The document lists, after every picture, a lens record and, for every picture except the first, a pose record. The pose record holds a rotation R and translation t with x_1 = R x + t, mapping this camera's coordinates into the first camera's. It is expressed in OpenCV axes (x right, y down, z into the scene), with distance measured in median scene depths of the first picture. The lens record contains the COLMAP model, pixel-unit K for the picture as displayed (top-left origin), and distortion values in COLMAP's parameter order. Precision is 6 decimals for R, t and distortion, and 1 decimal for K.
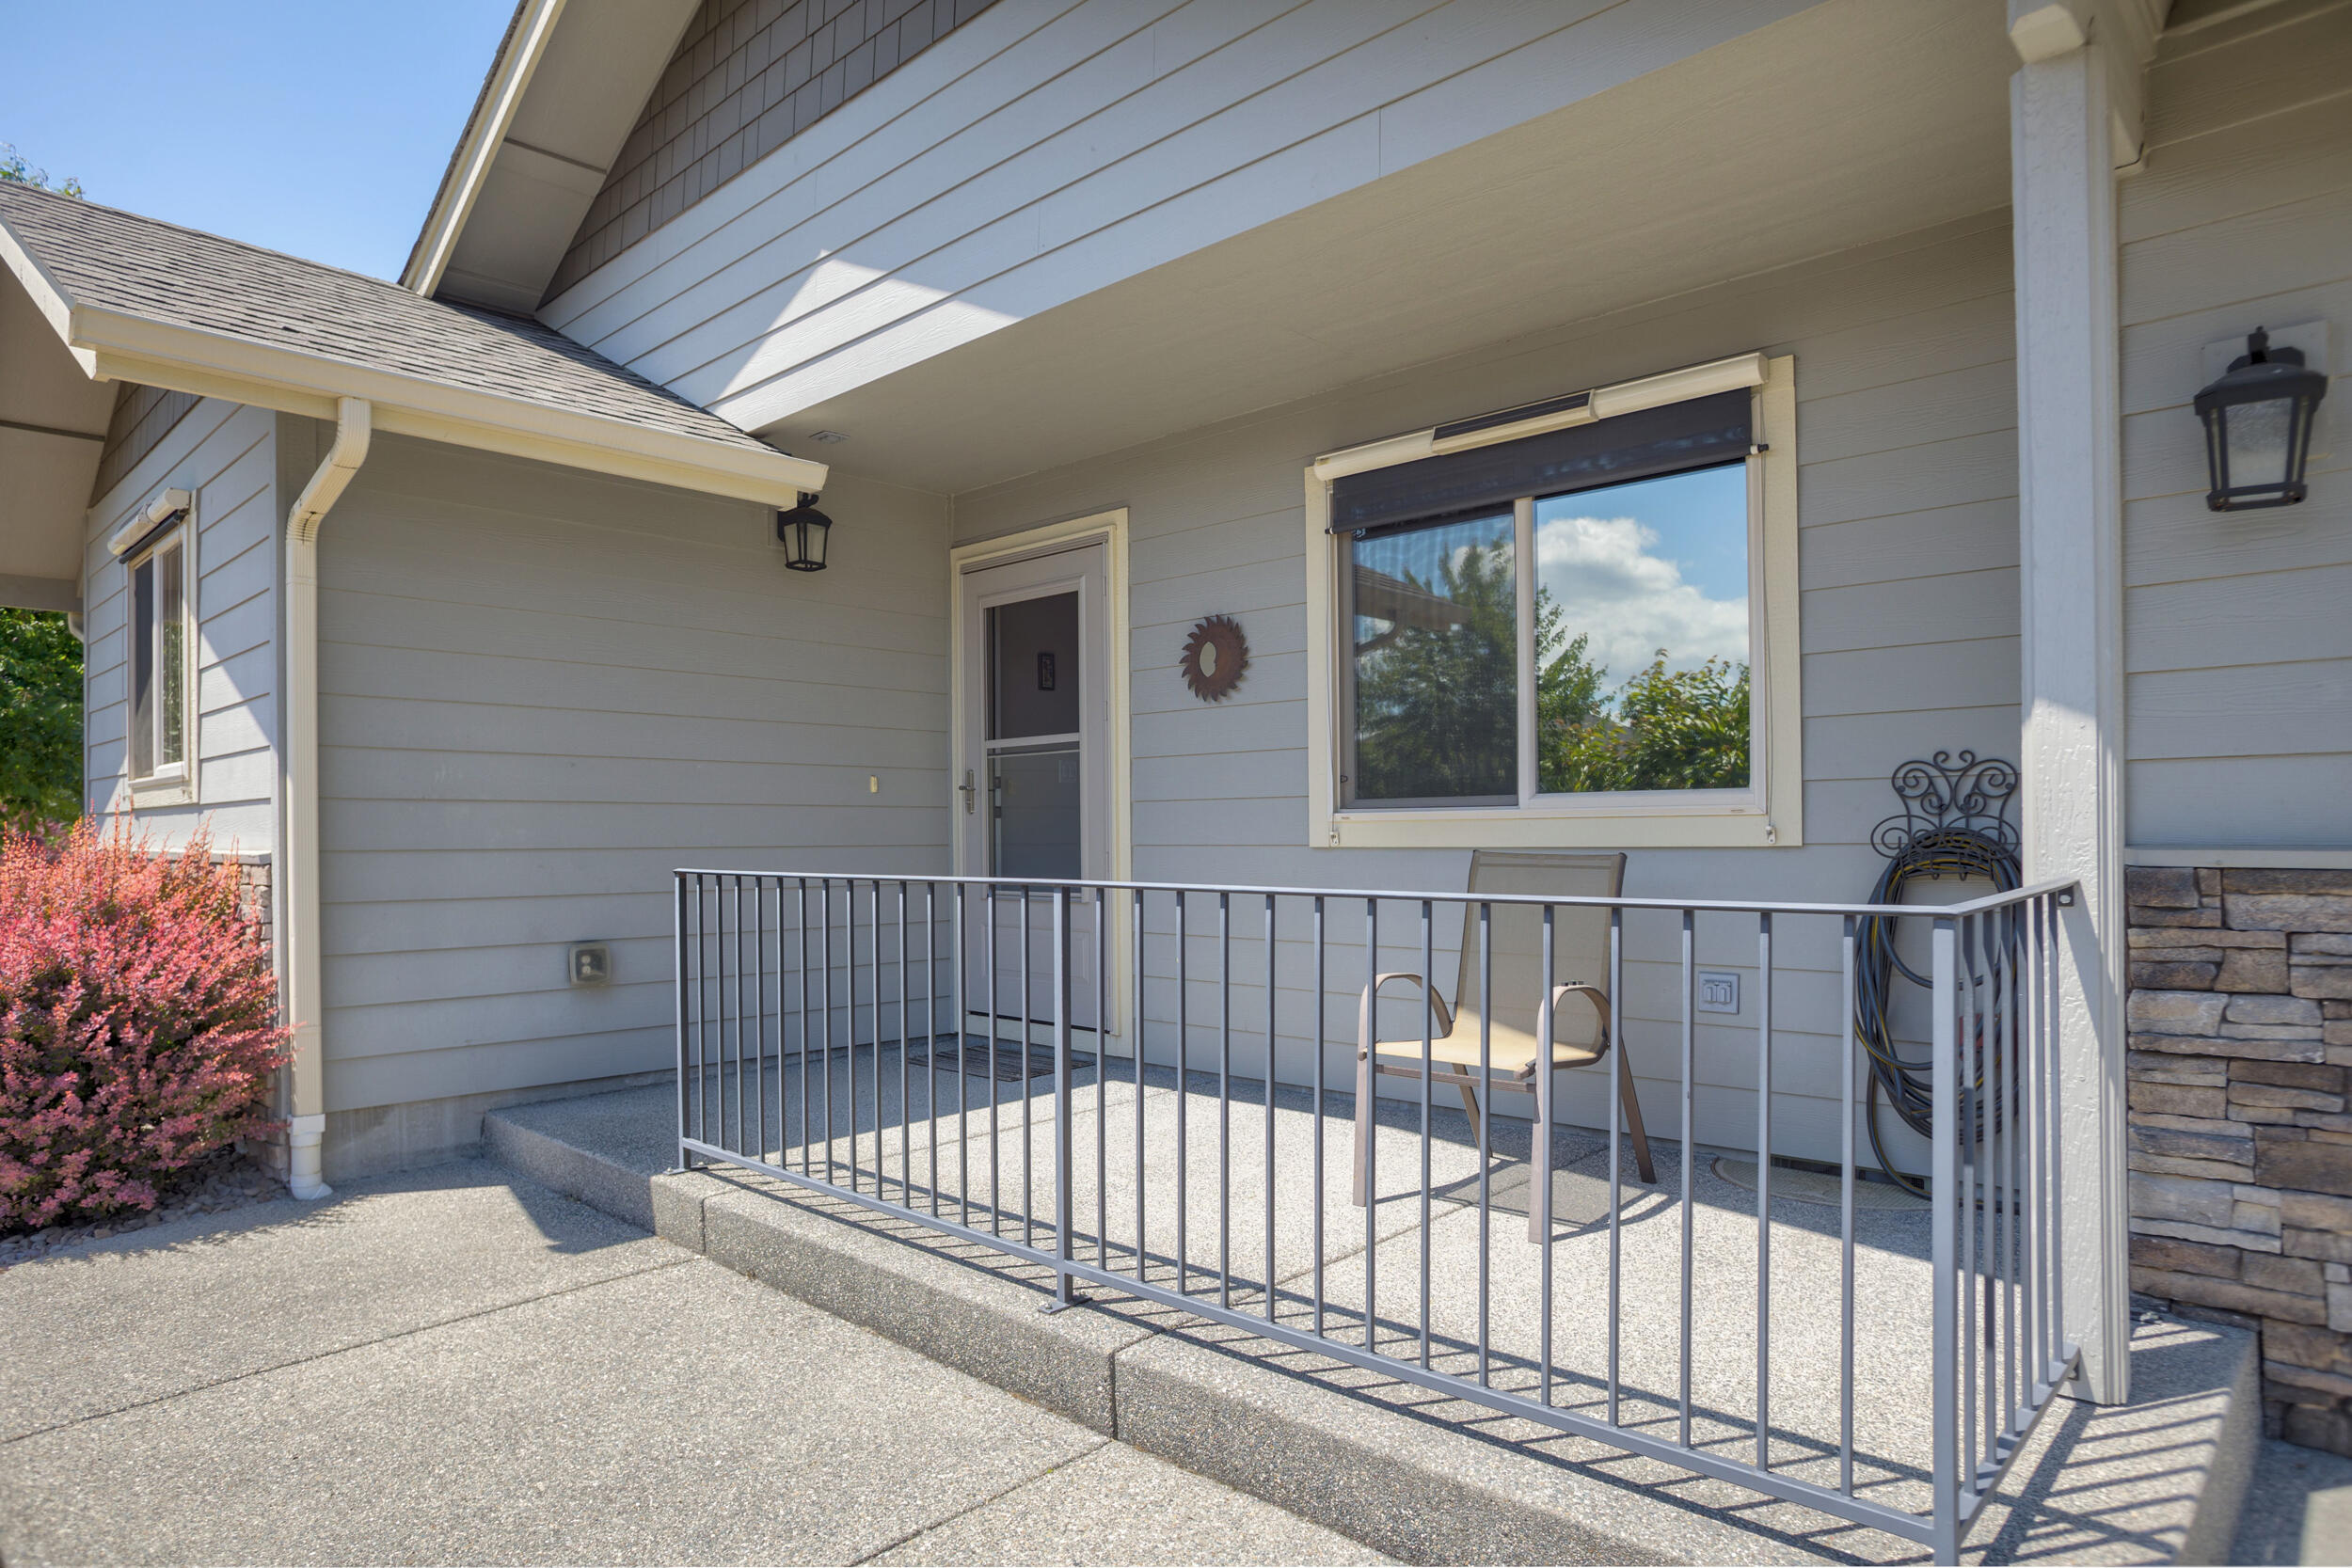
lens RADIAL K [[1151.5, 0, 1169.5], [0, 1151.5, 807.0], [0, 0, 1]] dist [-0.028060, 0.000569]
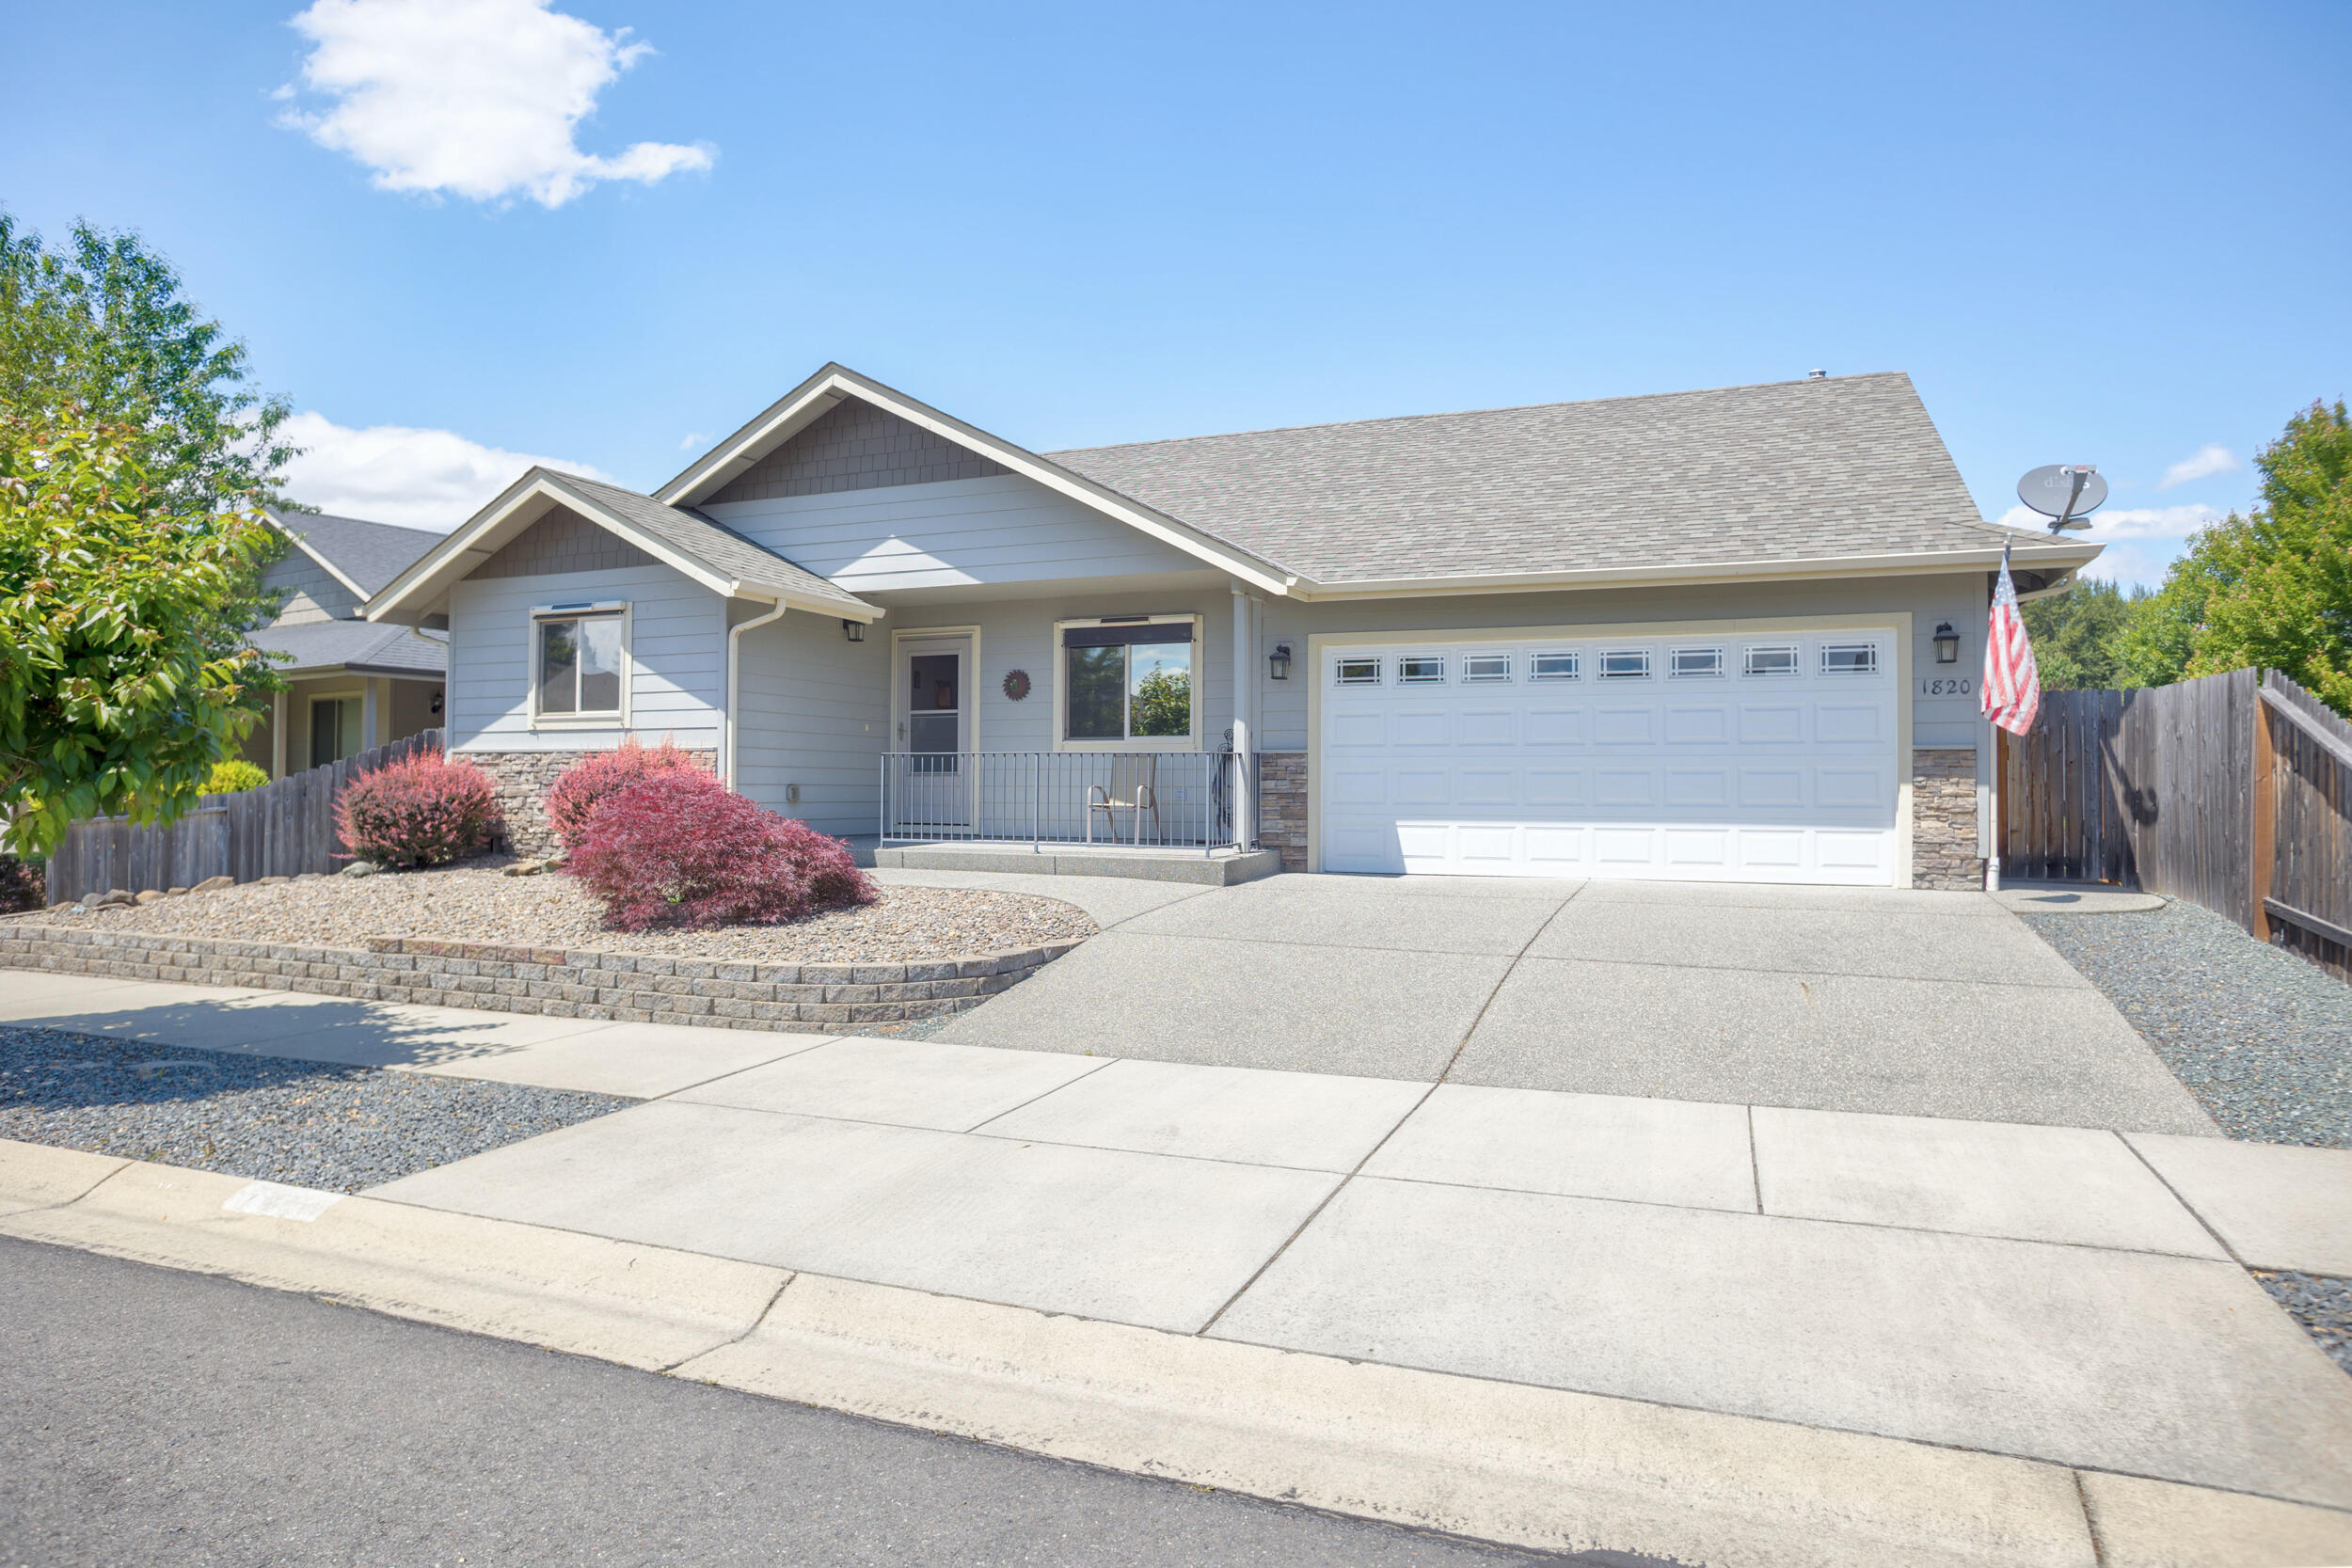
lens RADIAL K [[1360.4, 0, 1176.0], [0, 1360.4, 784.0], [0, 0, 1]] dist [-0.071605, 0.056272]
pose [[0.909866, 0.008290, 0.414820, -1.004332], [-0.015950, 0.999760, 0.015005, 0.055642], [-0.414596, -0.020269, 0.909780, -2.219979]]
